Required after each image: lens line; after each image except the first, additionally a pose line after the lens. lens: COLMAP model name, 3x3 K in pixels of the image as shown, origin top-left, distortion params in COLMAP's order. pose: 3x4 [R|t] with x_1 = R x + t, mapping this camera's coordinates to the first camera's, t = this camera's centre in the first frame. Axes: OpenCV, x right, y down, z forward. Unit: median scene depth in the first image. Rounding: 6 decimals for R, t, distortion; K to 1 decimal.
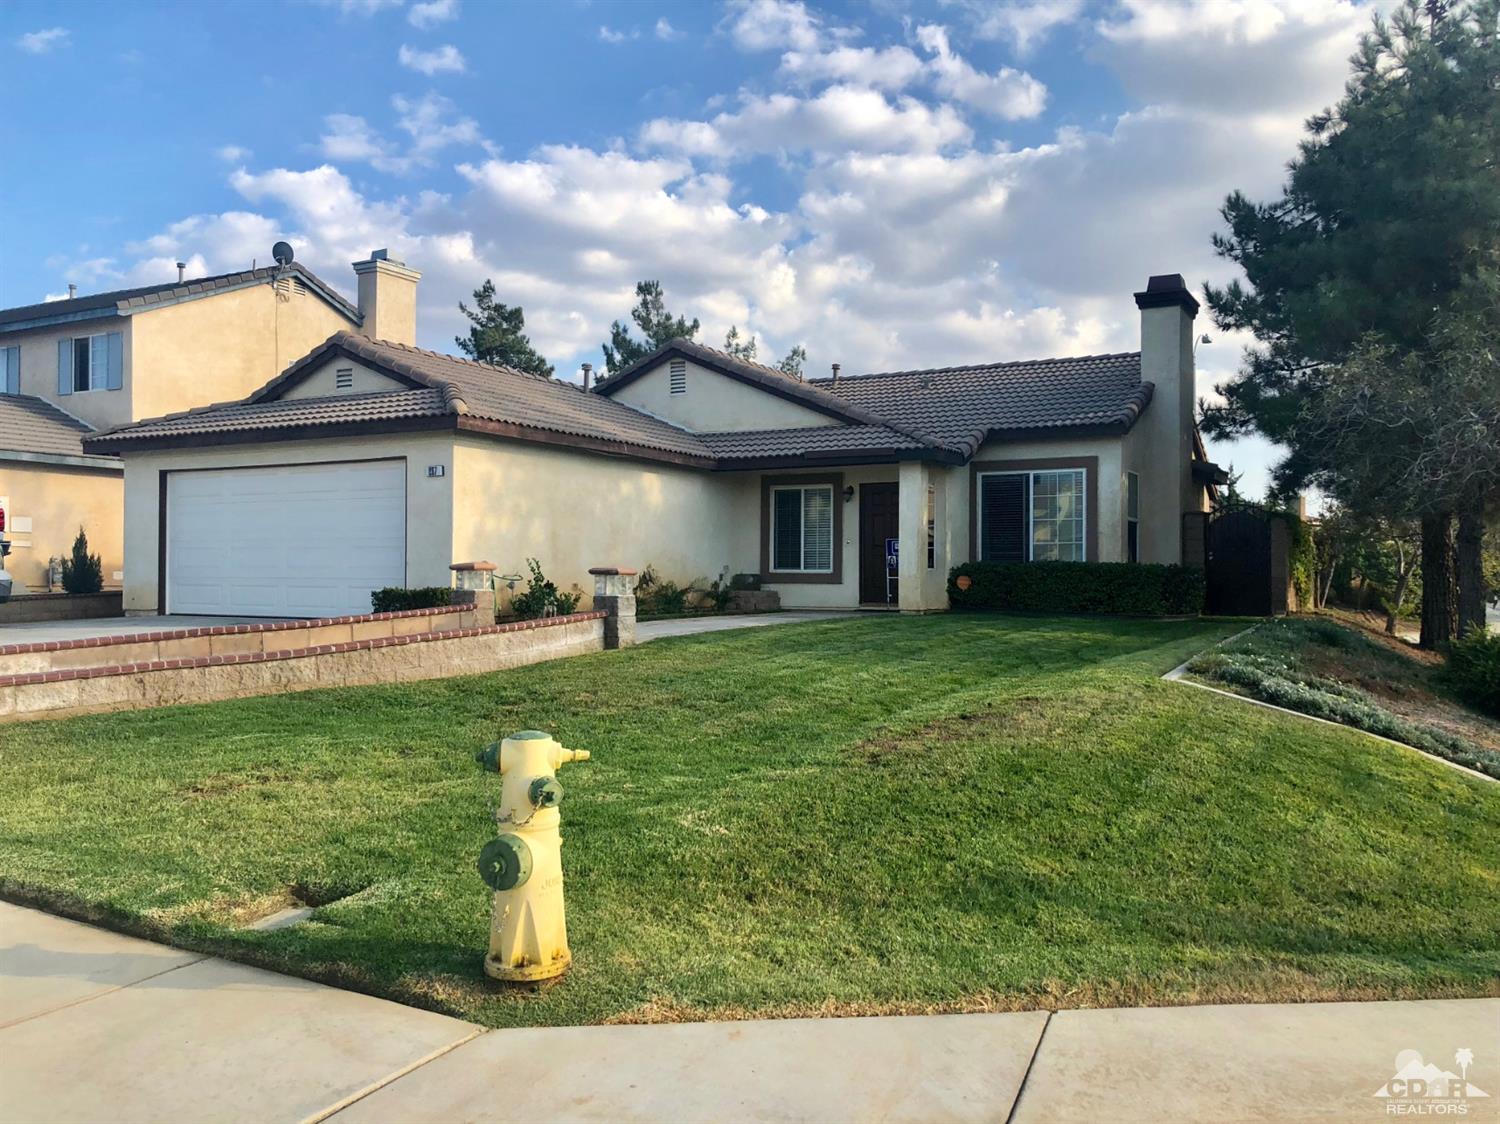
lens RADIAL K [[1234.5, 0, 756.4], [0, 1234.5, 567.5], [0, 0, 1]] dist [0.063990, -0.063183]
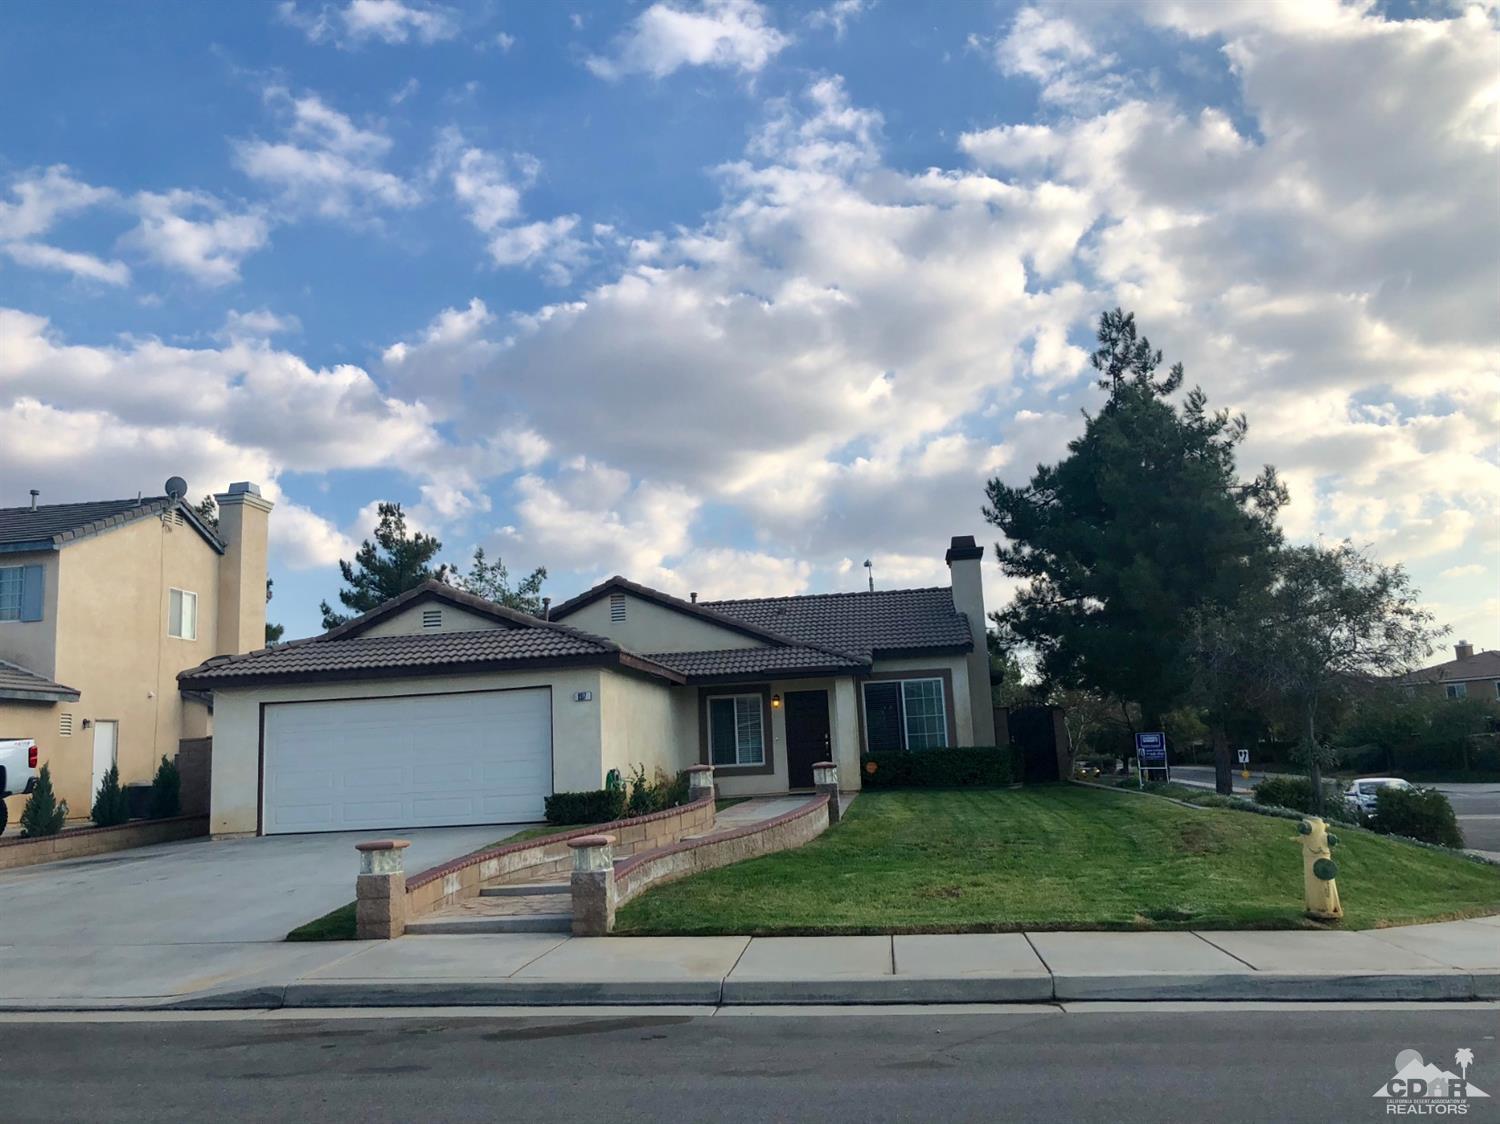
lens RADIAL K [[1234.5, 0, 748.8], [0, 1234.5, 578.2], [0, 0, 1]] dist [0.063990, -0.063183]
pose [[0.922734, 0.006173, 0.385388, -0.424138], [0.050530, 0.989305, -0.136832, -0.012131], [-0.382110, 0.145733, 0.912553, -0.159053]]
